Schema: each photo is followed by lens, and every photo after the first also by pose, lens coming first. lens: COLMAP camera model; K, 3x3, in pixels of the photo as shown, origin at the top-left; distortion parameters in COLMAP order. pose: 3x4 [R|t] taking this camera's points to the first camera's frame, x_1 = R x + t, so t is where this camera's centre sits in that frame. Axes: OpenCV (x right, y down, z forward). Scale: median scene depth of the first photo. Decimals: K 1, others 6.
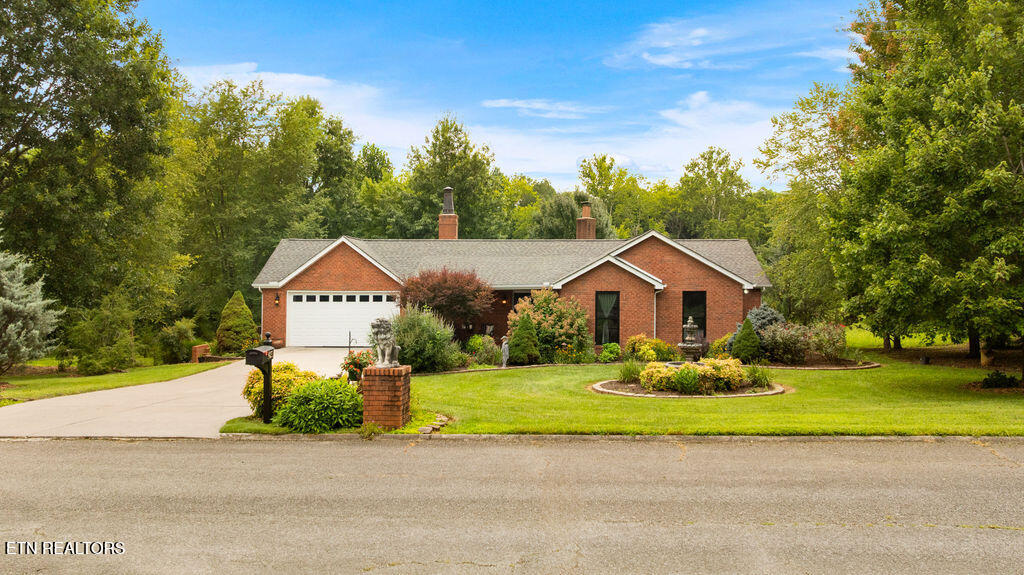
lens RADIAL K [[717.3, 0, 510.8], [0, 717.3, 285.5], [0, 0, 1]] dist [-0.013743, -0.003378]
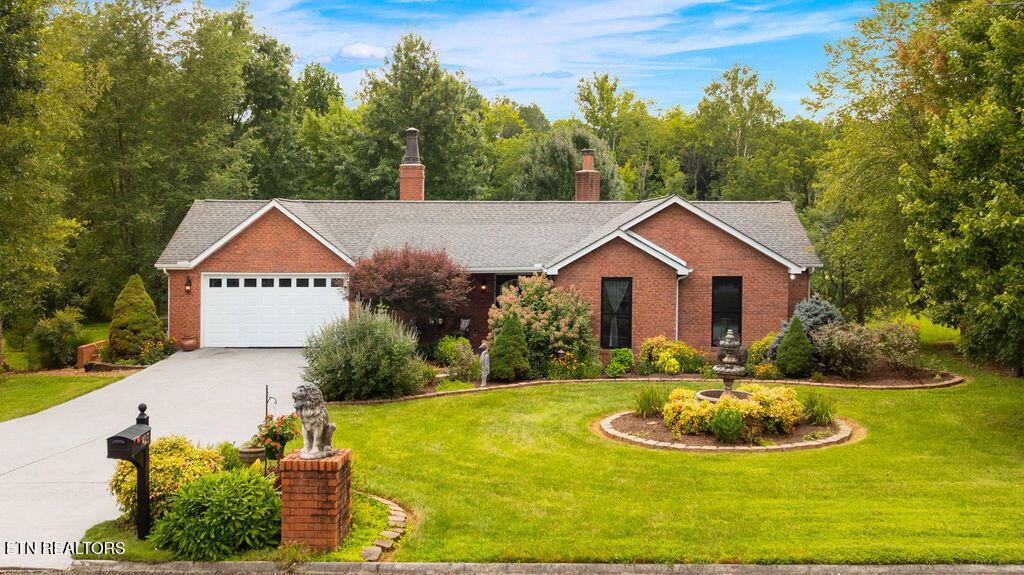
lens RADIAL K [[841.4, 0, 512.8], [0, 841.4, 287.8], [0, 0, 1]] dist [-0.018443, 0.007950]
pose [[0.999620, 0.004091, 0.027268, -0.002371], [-0.006370, 0.996445, 0.083999, -0.054909], [-0.026828, -0.084141, 0.996093, 0.092584]]
